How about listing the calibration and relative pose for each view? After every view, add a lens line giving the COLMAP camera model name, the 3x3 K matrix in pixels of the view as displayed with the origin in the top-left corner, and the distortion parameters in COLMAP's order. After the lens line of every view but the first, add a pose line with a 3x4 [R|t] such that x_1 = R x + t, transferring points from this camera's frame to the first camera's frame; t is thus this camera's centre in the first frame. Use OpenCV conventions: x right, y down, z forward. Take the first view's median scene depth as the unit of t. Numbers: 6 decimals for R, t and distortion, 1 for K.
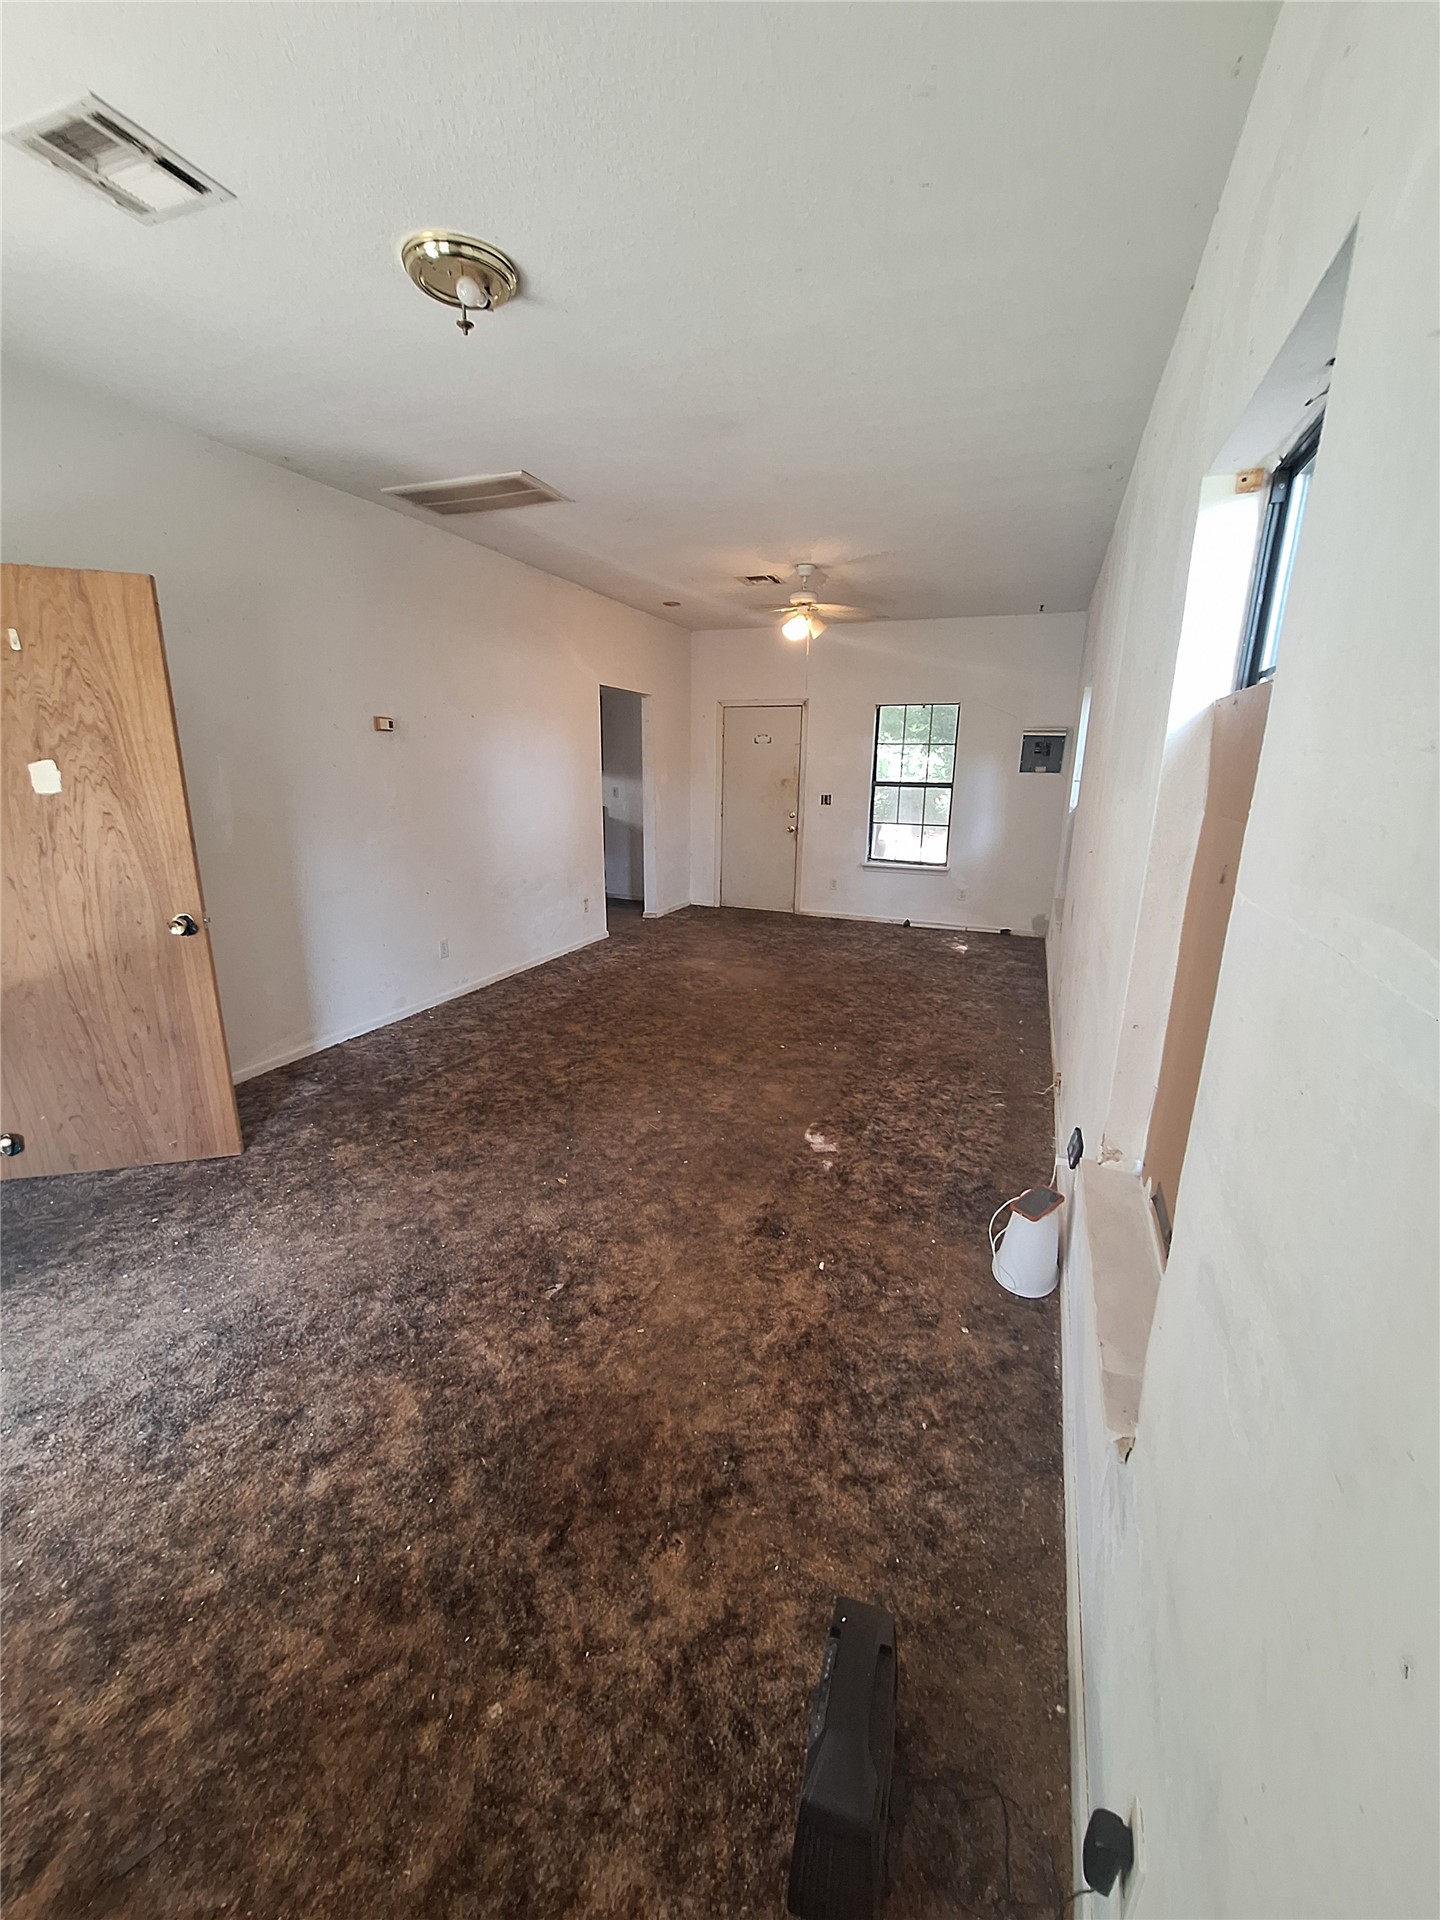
lens RADIAL K [[755.5, 0, 732.6], [0, 755.5, 959.1], [0, 0, 1]] dist [-0.007116, -0.000414]
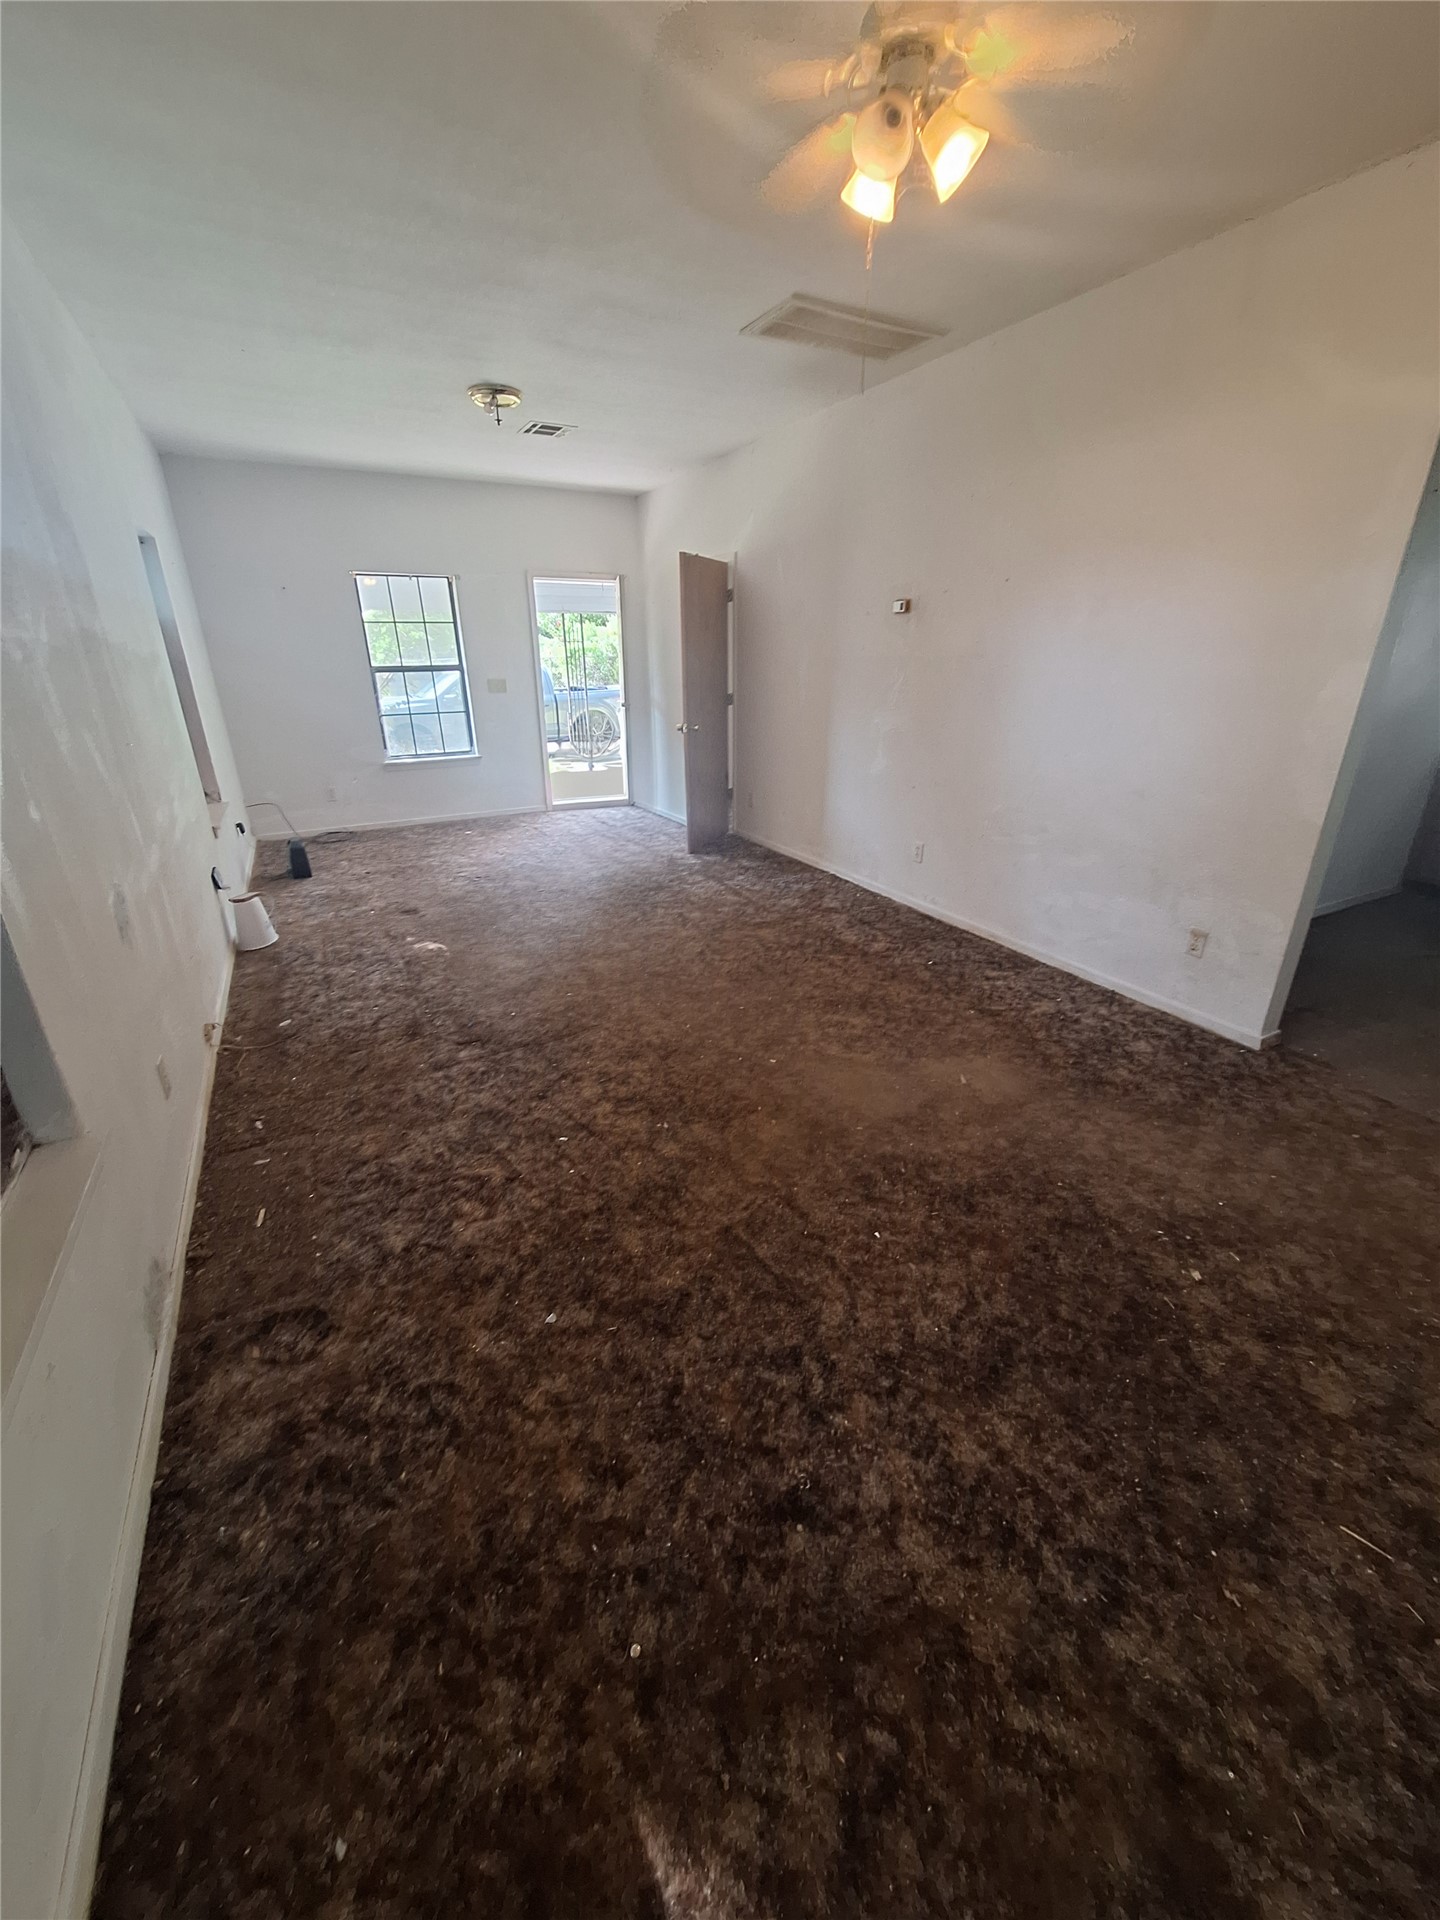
lens RADIAL K [[755.5, 0, 733.6], [0, 755.5, 958.6], [0, 0, 1]] dist [-0.007116, -0.000414]
pose [[-0.637193, 0.283227, -0.716775, 0.488179], [-0.201340, 0.836557, 0.509543, -0.345005], [0.743940, 0.468993, -0.476024, 1.371759]]
